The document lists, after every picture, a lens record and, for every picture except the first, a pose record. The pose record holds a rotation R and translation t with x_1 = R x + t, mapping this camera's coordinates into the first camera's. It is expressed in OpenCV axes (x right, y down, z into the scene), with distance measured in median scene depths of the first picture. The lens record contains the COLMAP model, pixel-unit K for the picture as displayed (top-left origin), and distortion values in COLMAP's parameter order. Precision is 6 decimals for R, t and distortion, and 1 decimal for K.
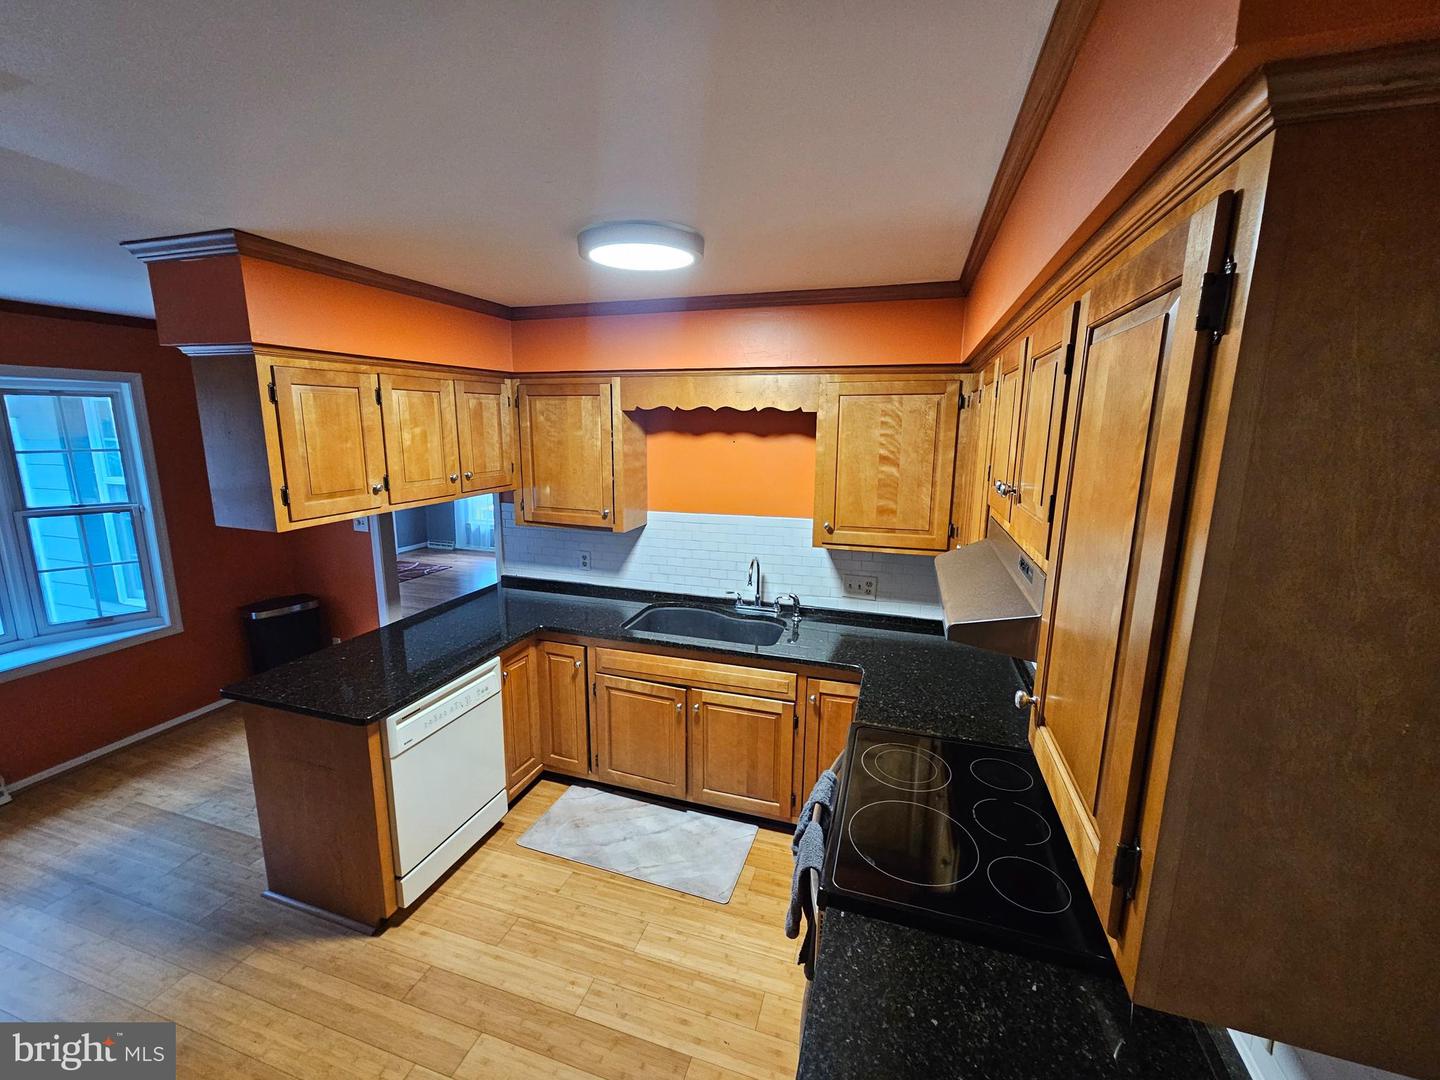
lens RADIAL K [[595.7, 0, 710.5], [0, 595.7, 535.2], [0, 0, 1]] dist [0.000882, -0.000298]
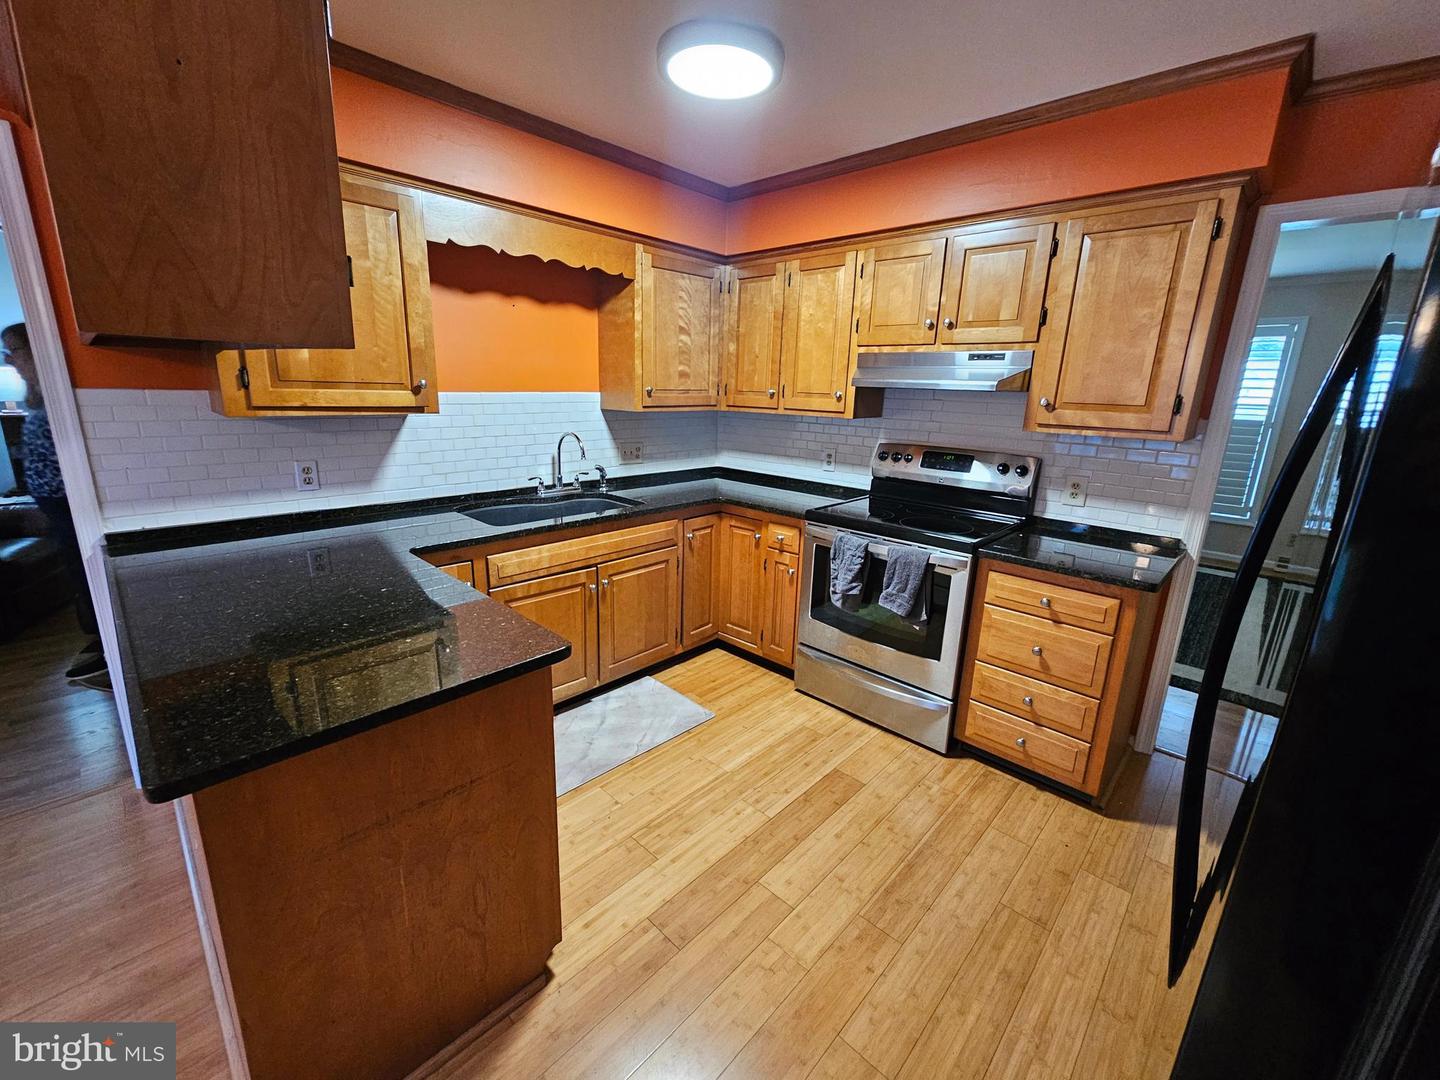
lens RADIAL K [[595.7, 0, 710.5], [0, 595.7, 535.2], [0, 0, 1]] dist [0.000882, -0.000298]
pose [[0.435138, -0.218038, 0.873564, -0.770550], [0.141731, 0.974726, 0.172689, 0.071761], [-0.889139, 0.048668, 0.455043, 0.404896]]
